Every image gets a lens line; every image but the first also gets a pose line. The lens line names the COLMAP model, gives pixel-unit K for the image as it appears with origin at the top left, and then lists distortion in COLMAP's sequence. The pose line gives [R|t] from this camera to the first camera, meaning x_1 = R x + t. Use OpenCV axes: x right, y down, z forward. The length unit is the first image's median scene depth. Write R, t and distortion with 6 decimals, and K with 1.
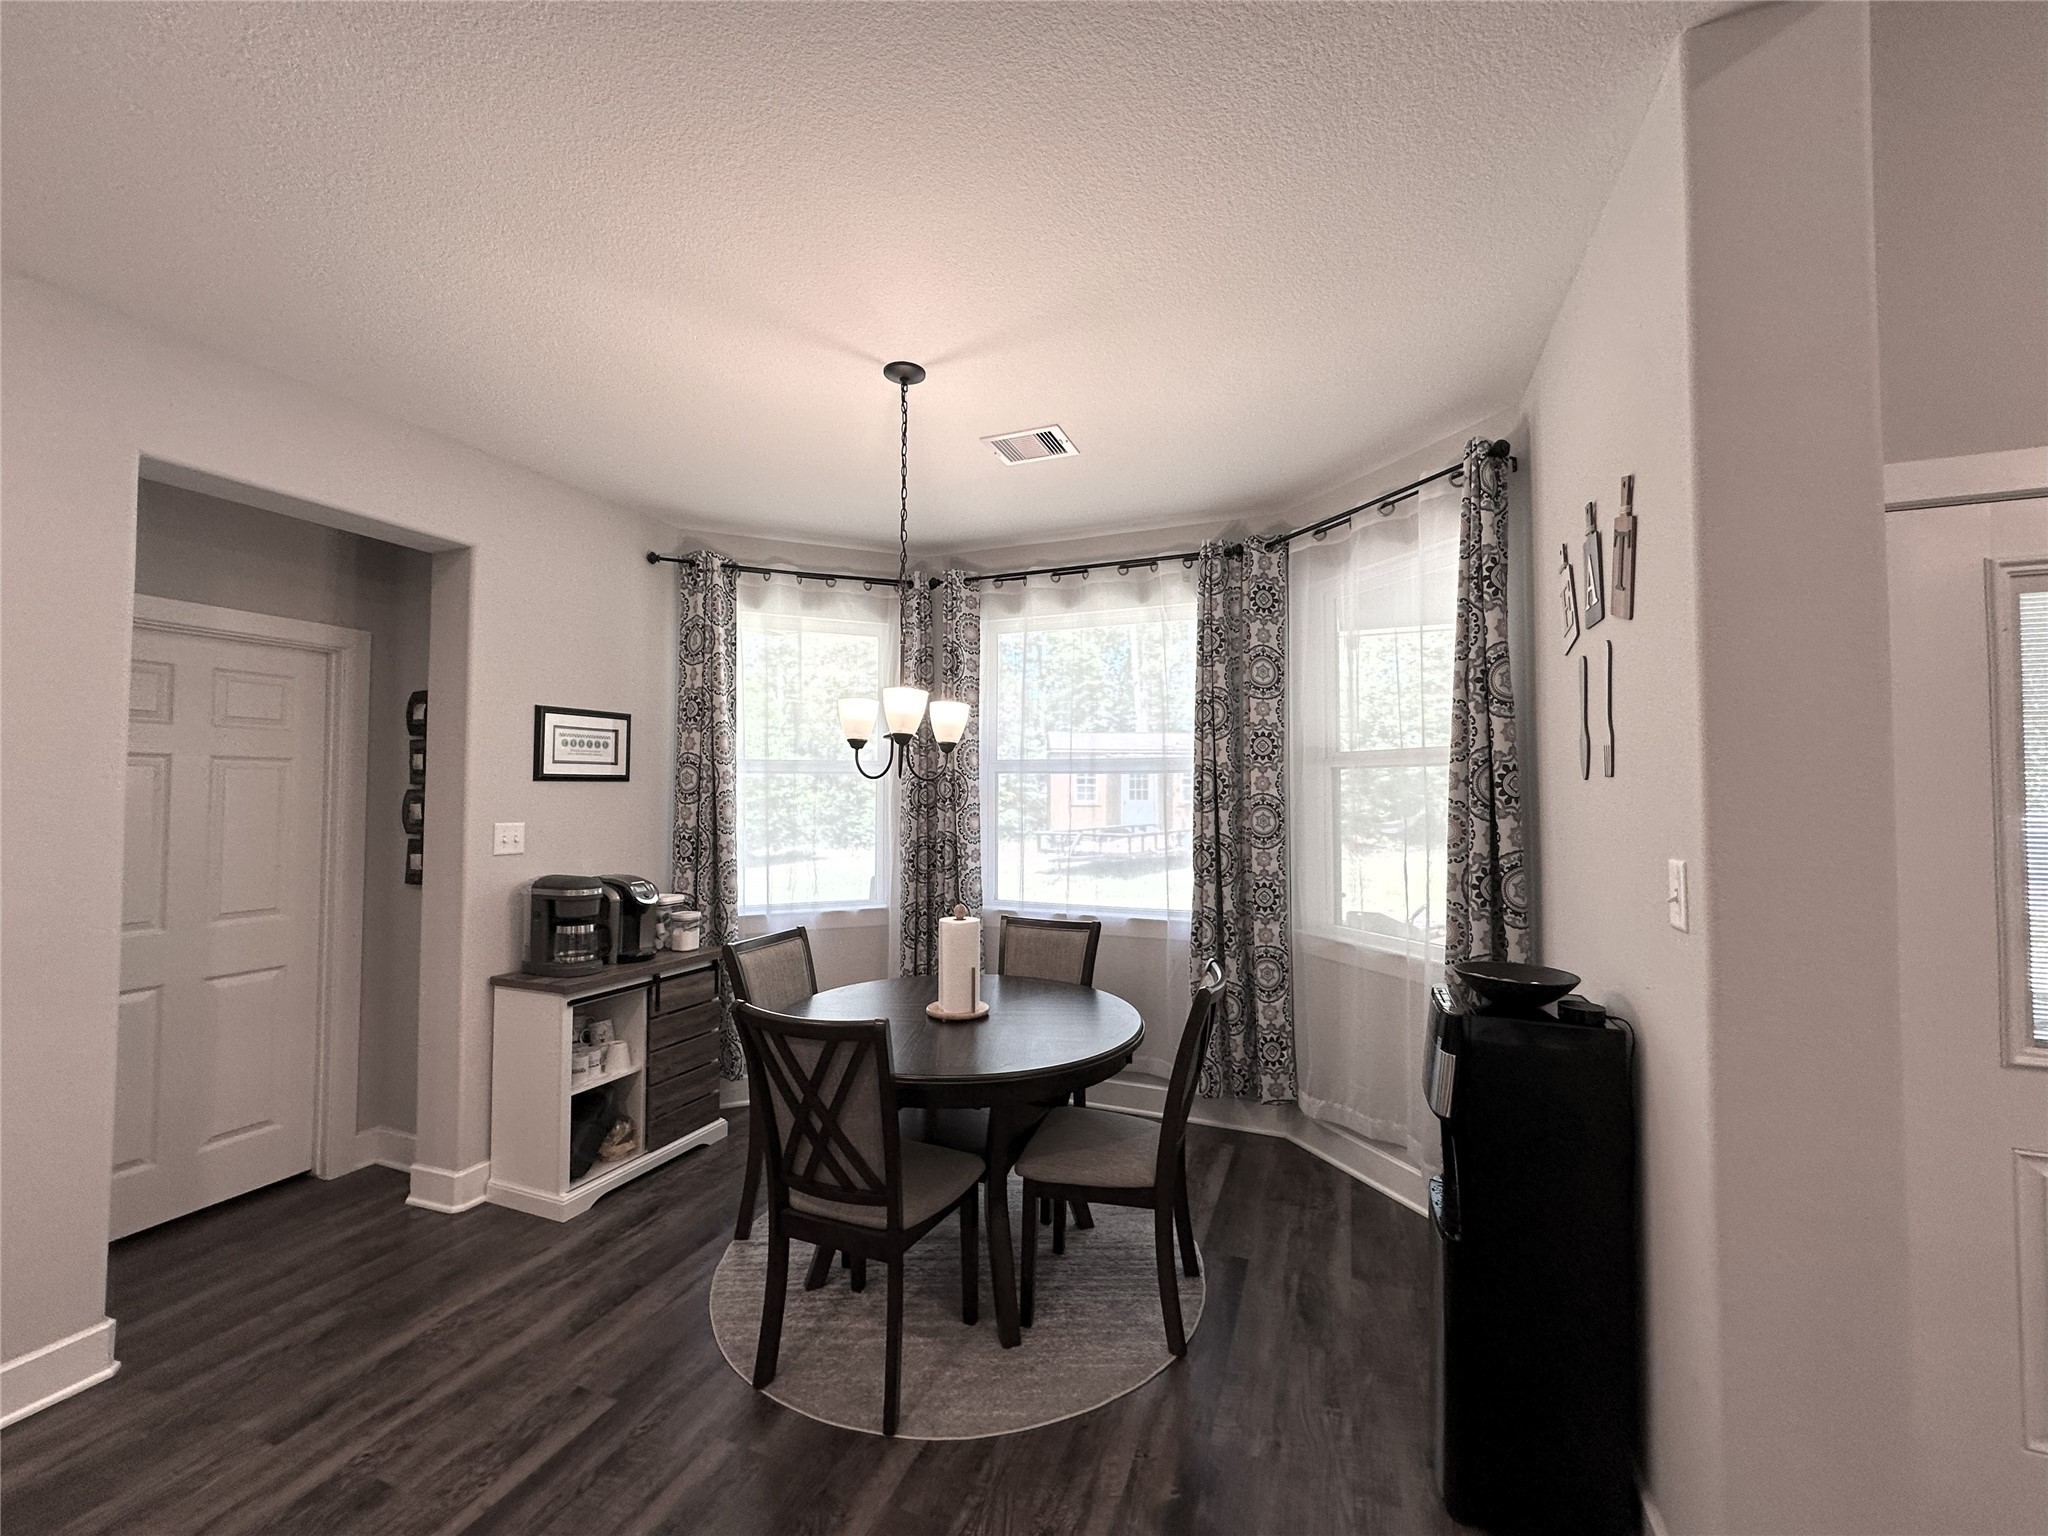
lens RADIAL K [[820.1, 0, 1024.4], [0, 820.1, 764.0], [0, 0, 1]] dist [-0.000450, 0.000085]
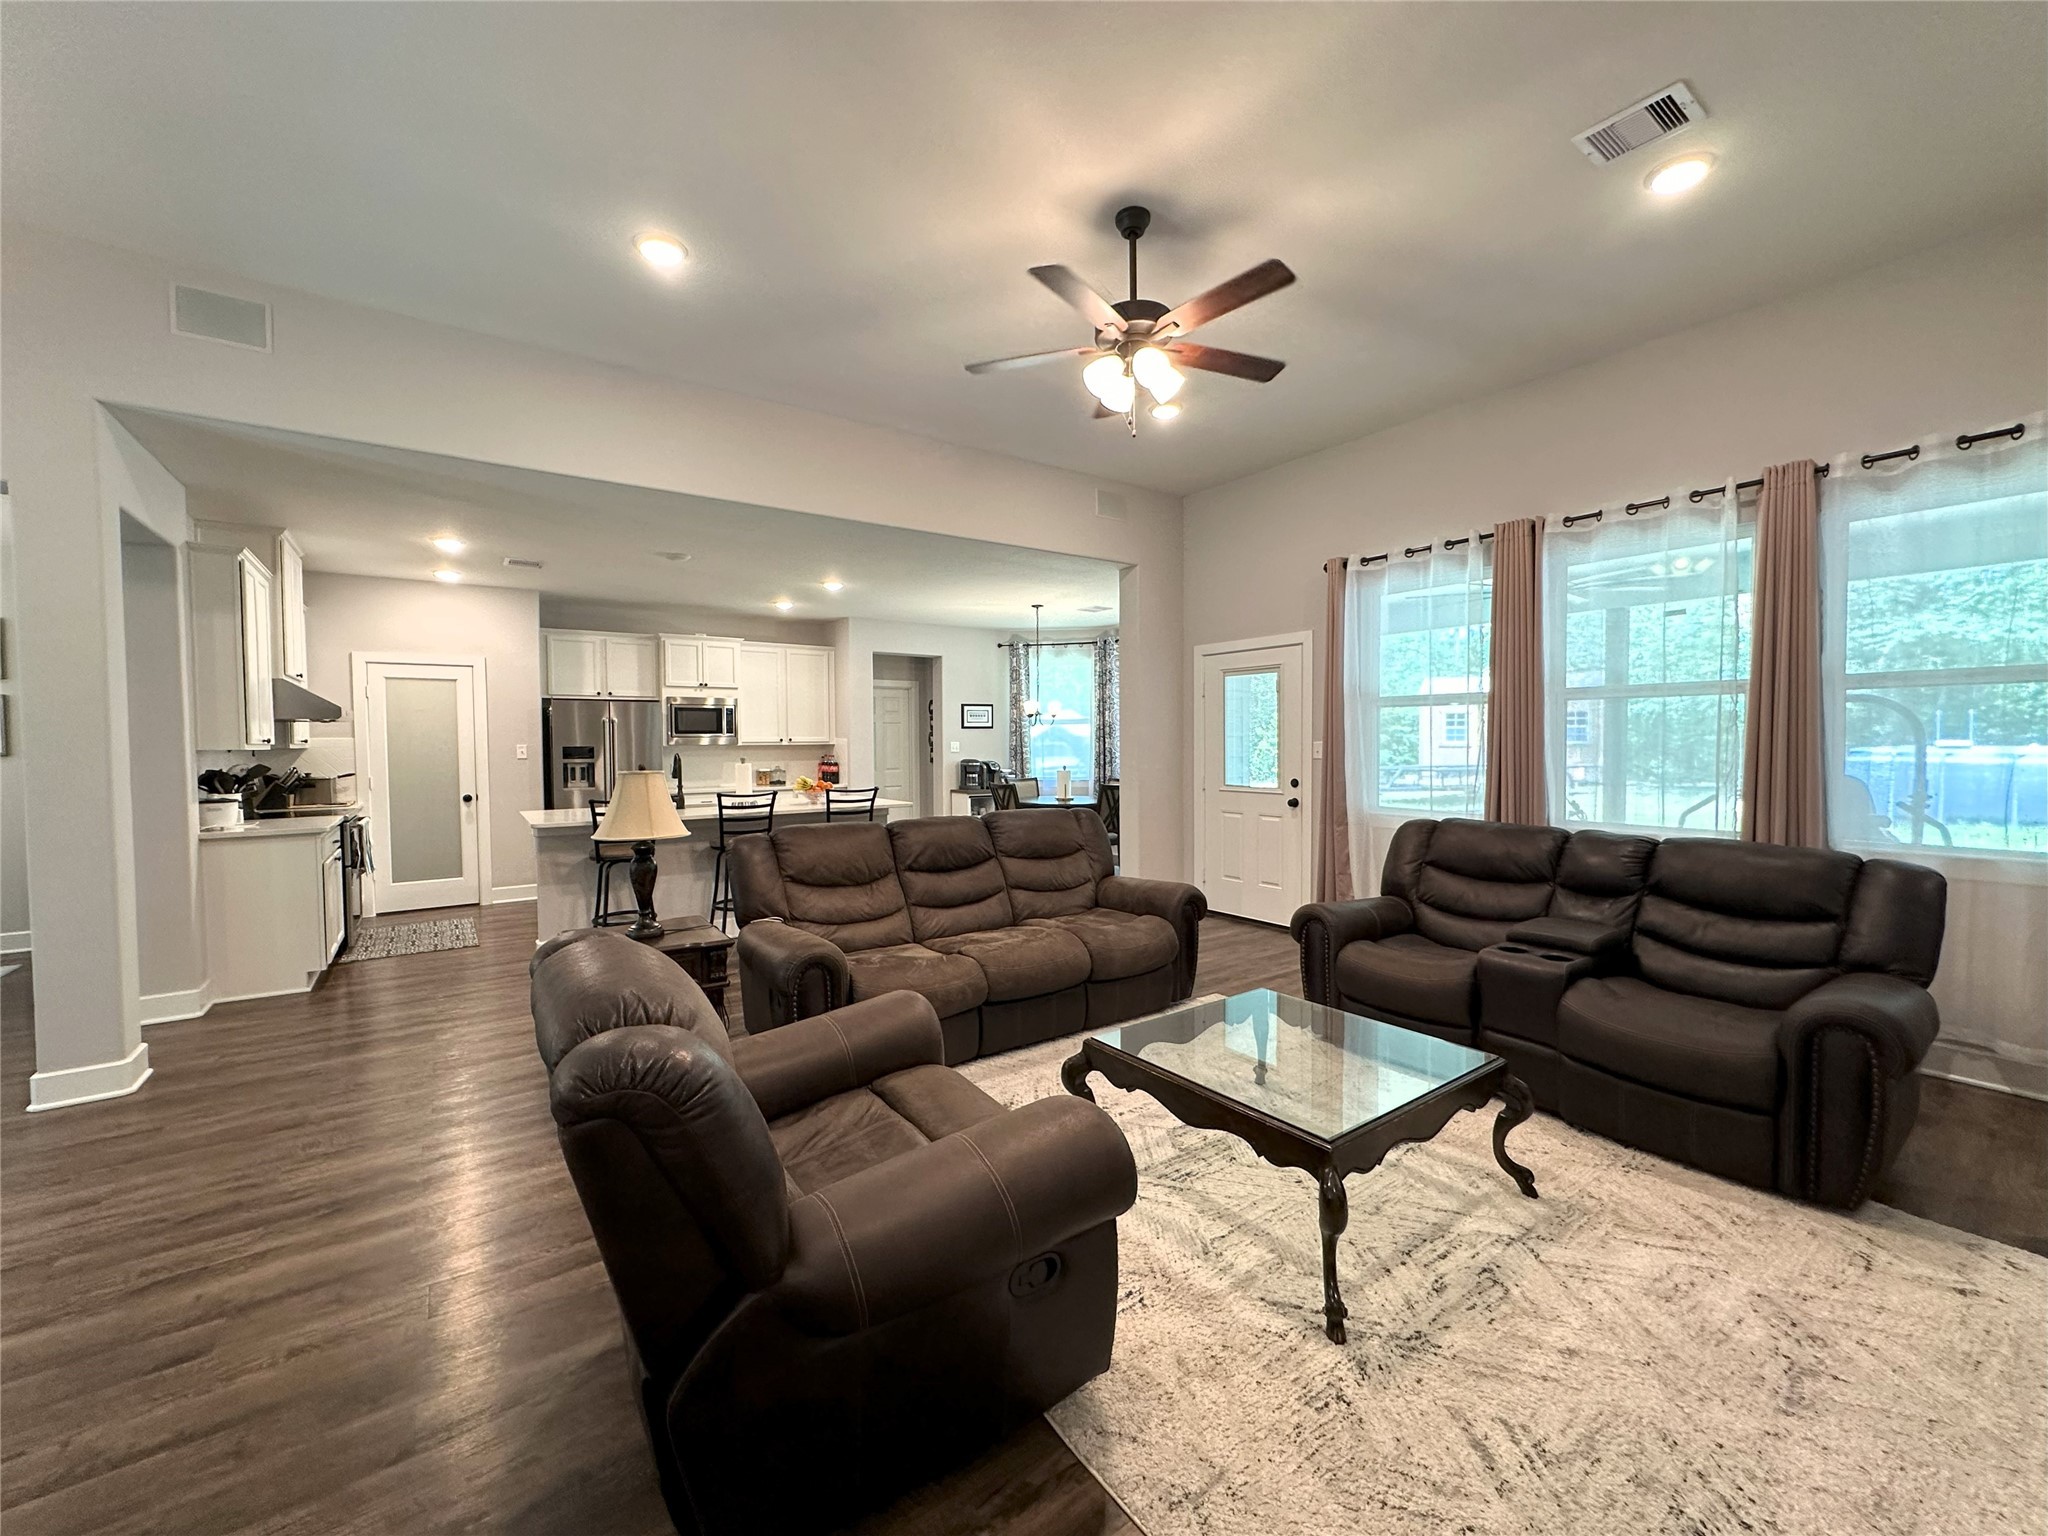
lens RADIAL K [[820.1, 0, 1024.4], [0, 820.1, 764.0], [0, 0, 1]] dist [-0.000450, 0.000085]
pose [[0.845507, 0.007564, -0.533910, 1.218734], [0.025682, 0.998166, 0.054811, -0.009329], [0.533346, -0.060055, 0.843763, -1.446000]]
